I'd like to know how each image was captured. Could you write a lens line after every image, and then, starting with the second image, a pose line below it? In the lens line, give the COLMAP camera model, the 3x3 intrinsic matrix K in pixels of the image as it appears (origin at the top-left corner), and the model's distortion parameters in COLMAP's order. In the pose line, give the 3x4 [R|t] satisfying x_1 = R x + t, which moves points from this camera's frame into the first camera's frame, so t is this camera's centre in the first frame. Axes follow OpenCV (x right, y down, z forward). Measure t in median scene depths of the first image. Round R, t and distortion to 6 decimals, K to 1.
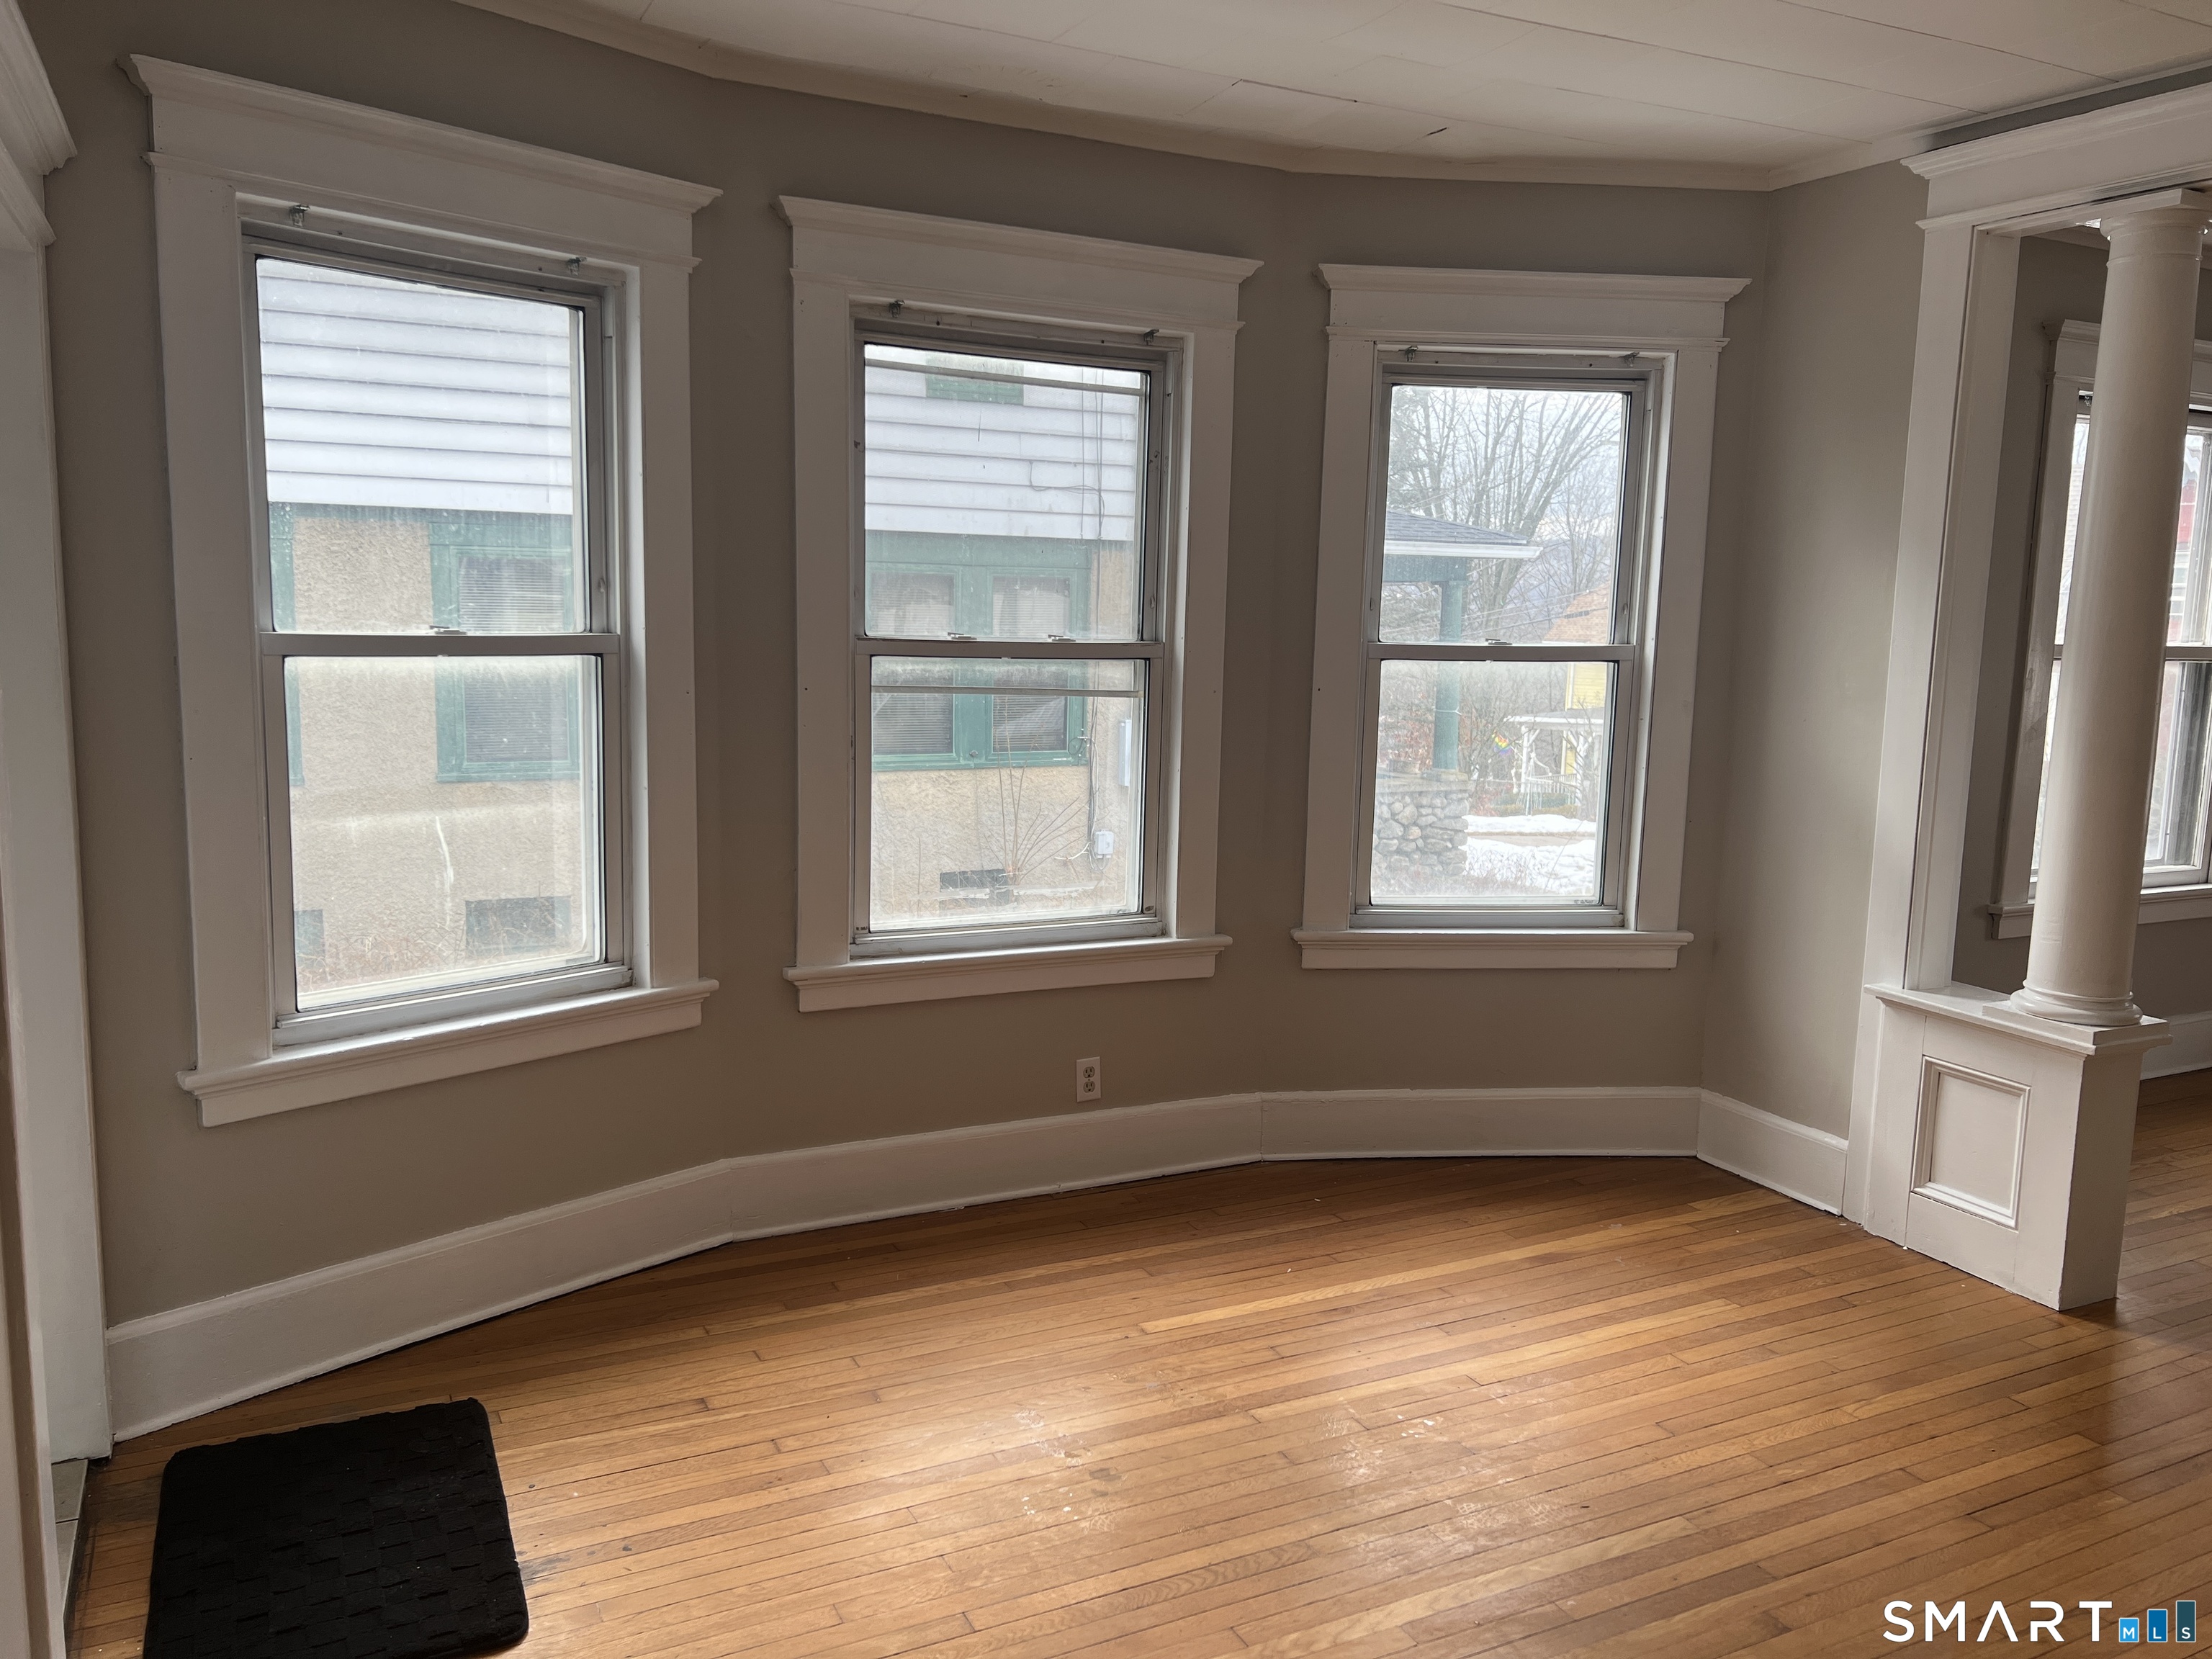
lens RADIAL K [[1675.3, 0, 1098.2], [0, 1675.3, 833.3], [0, 0, 1]] dist [0.066540, -0.069861]
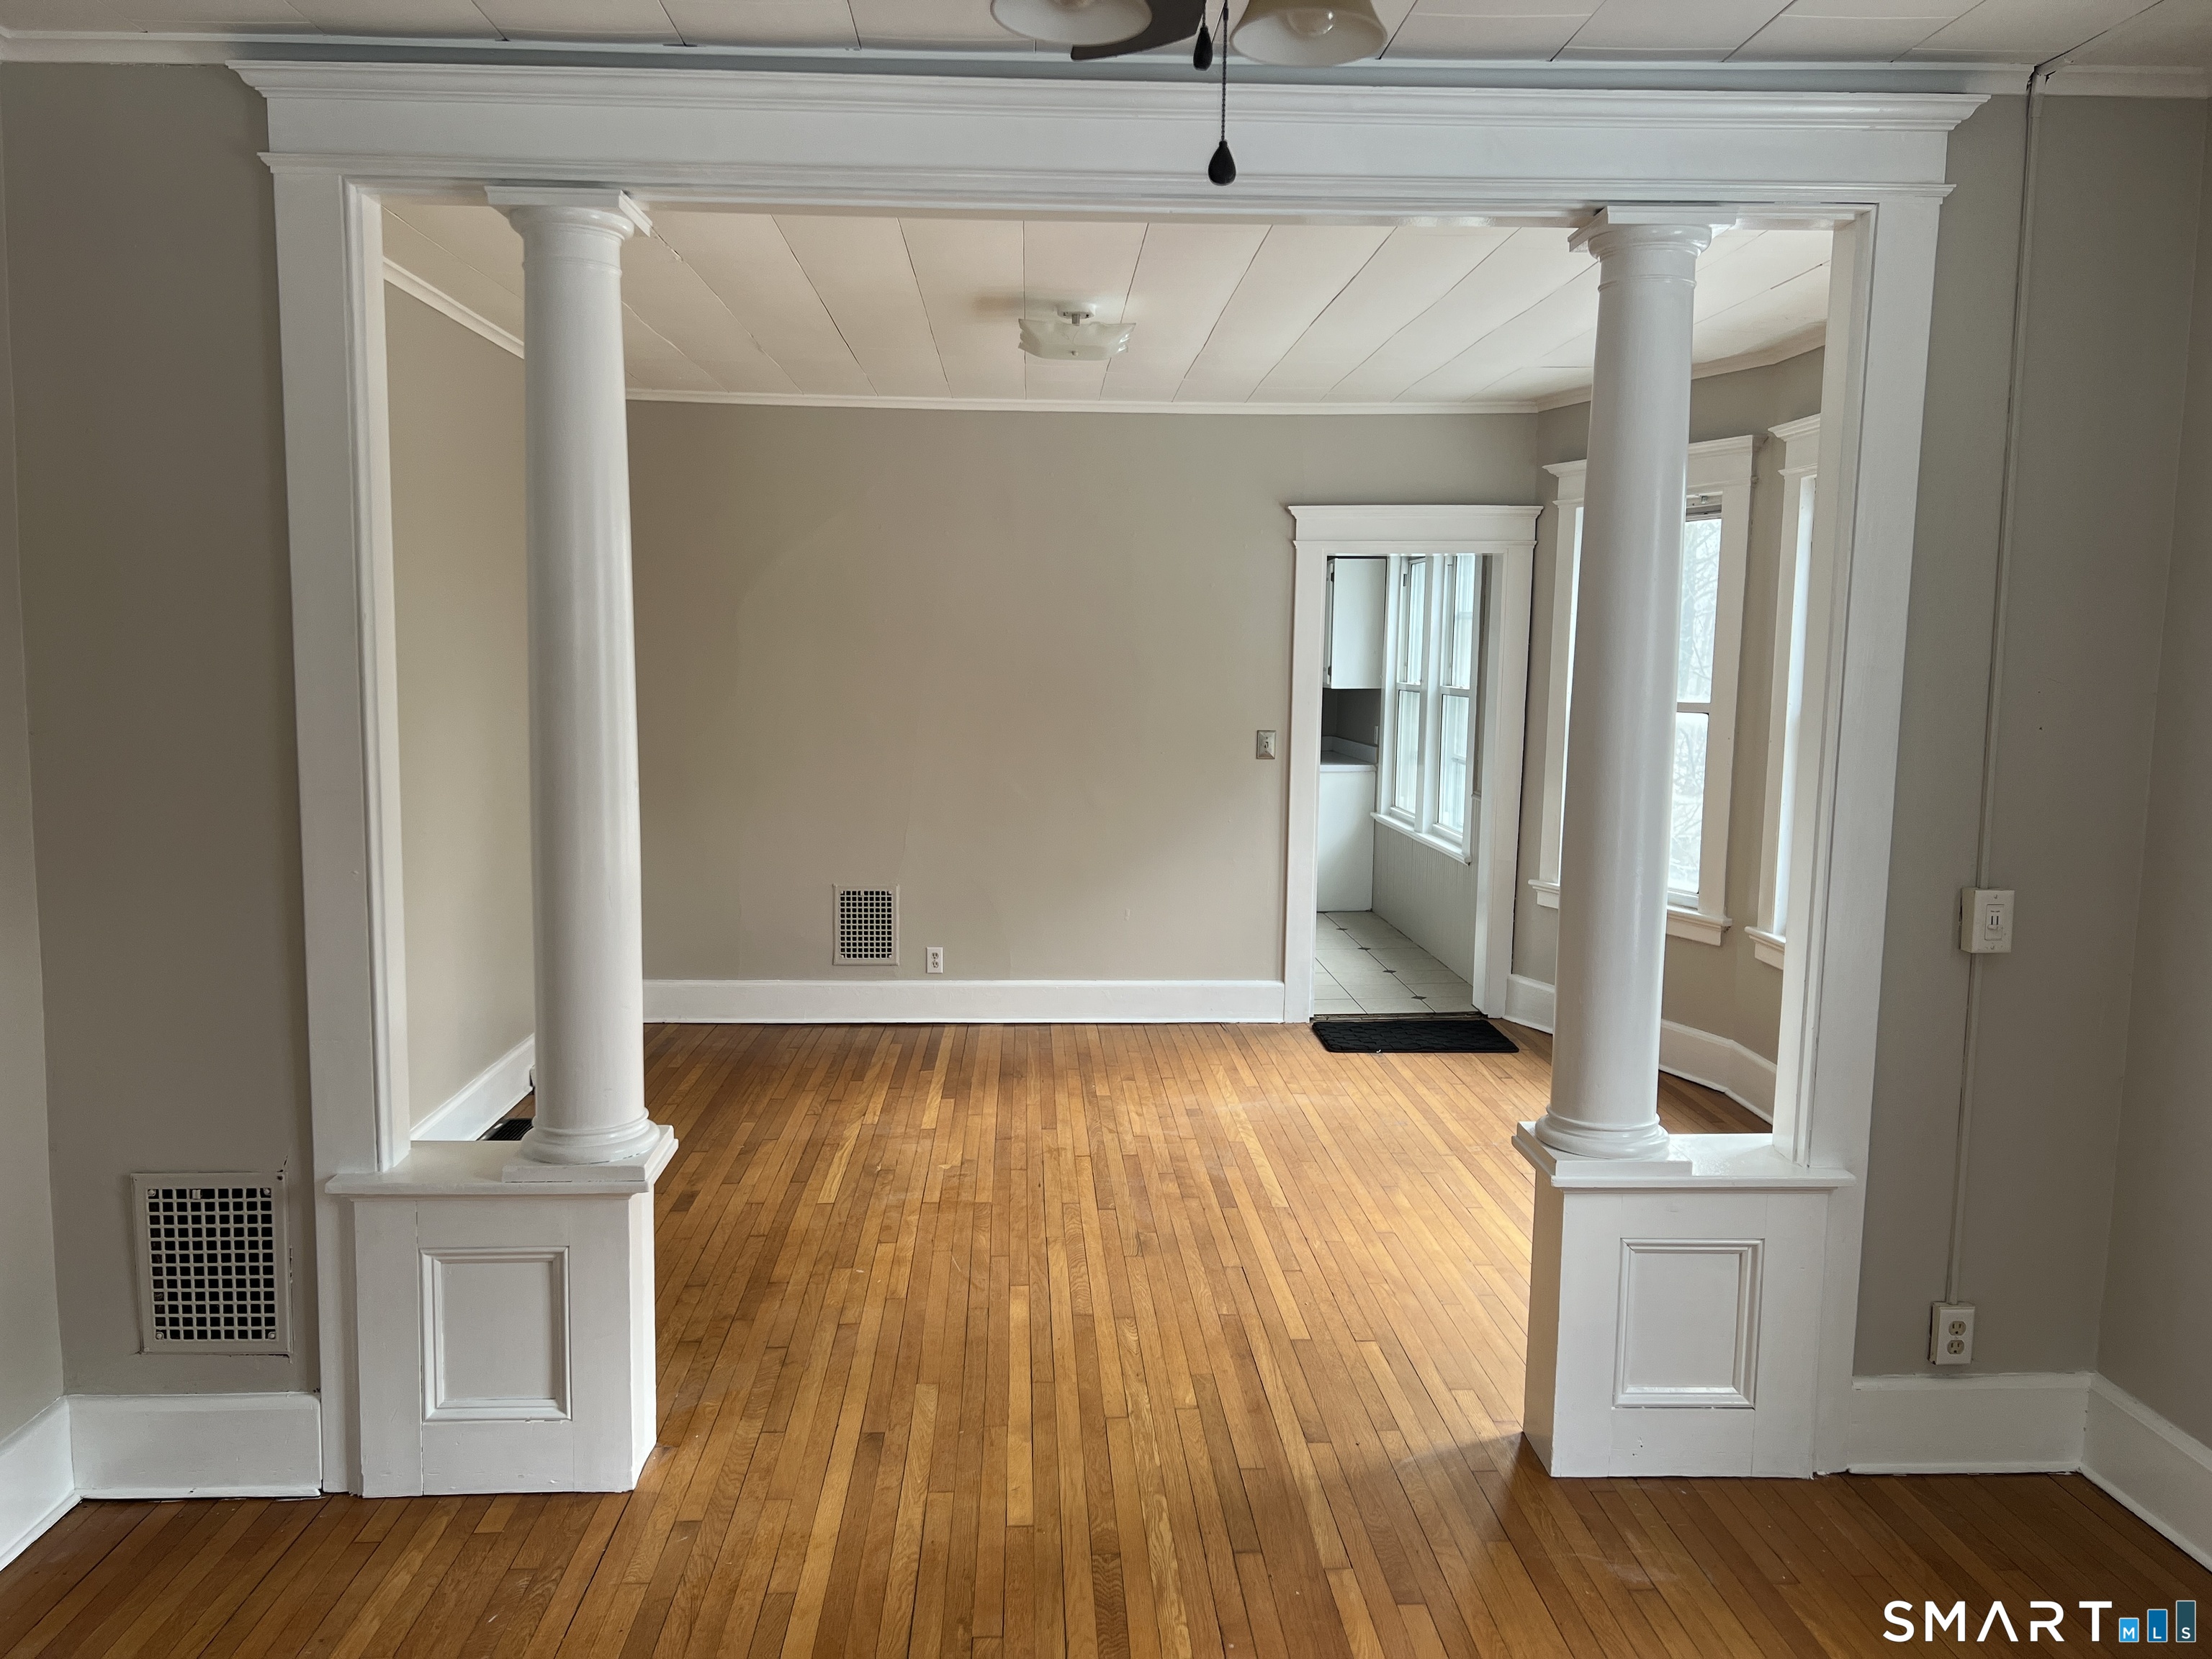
lens RADIAL K [[1662.8, 0, 1107.1], [0, 1662.8, 840.7], [0, 0, 1]] dist [0.073287, -0.087259]
pose [[-0.419659, 0.065710, -0.905300, 1.467460], [-0.163284, 0.975640, 0.146507, -0.126137], [0.892874, 0.209304, -0.398707, 1.105767]]
